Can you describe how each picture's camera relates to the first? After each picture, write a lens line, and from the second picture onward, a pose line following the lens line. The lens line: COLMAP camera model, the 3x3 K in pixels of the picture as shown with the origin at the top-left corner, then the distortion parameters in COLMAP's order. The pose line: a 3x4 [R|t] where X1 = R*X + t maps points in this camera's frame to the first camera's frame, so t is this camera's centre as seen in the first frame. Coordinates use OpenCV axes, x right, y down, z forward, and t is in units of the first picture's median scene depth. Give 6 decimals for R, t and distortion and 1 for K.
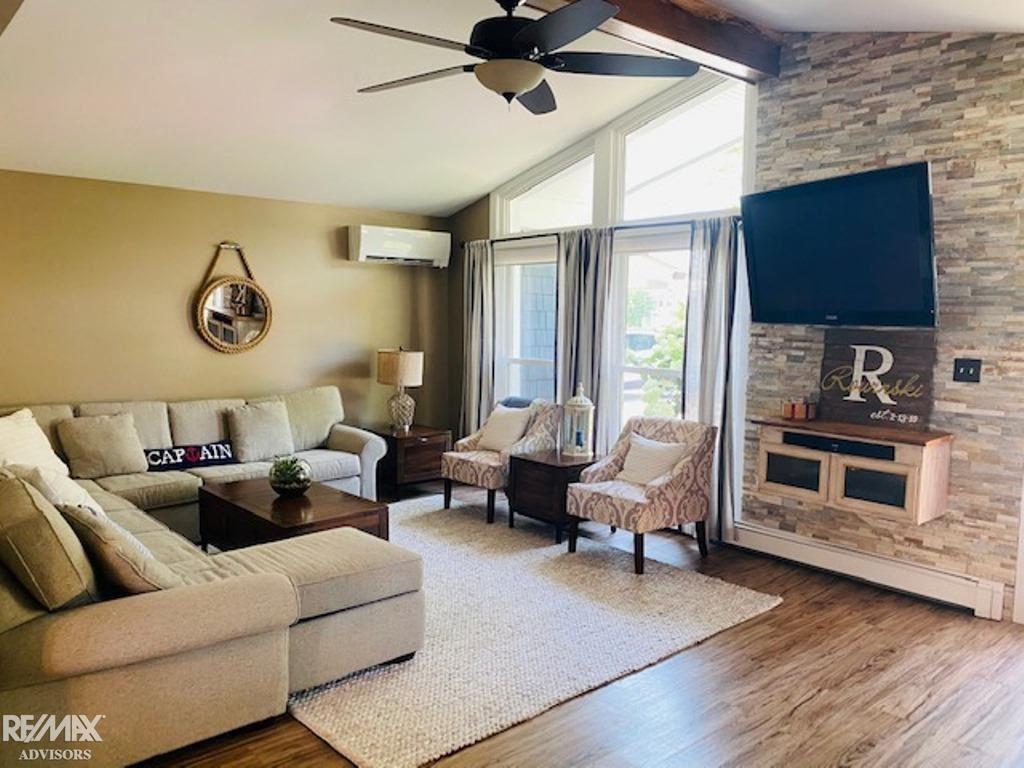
lens RADIAL K [[784.8, 0, 511.7], [0, 784.8, 389.3], [0, 0, 1]] dist [0.032977, -0.030865]
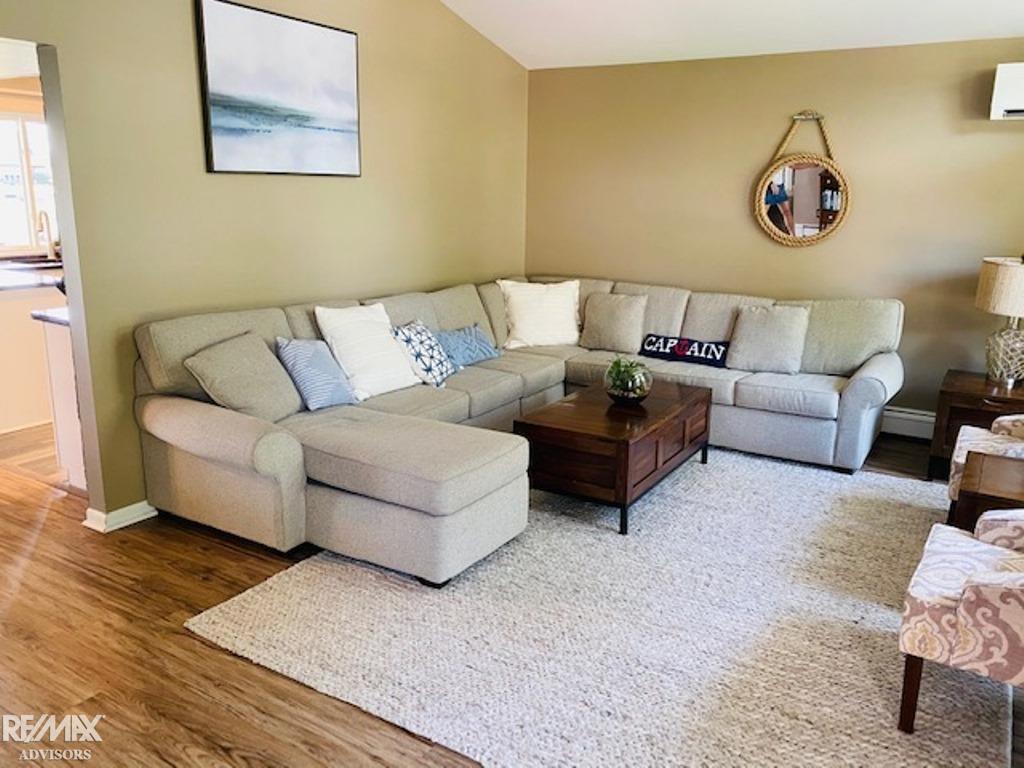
lens RADIAL K [[784.8, 0, 512.3], [0, 784.8, 377.4], [0, 0, 1]] dist [0.032977, -0.030865]
pose [[0.308784, 0.219926, -0.925357, 0.417444], [-0.104596, 0.974851, 0.196786, -0.047775], [0.945363, 0.036024, 0.324022, 0.487305]]
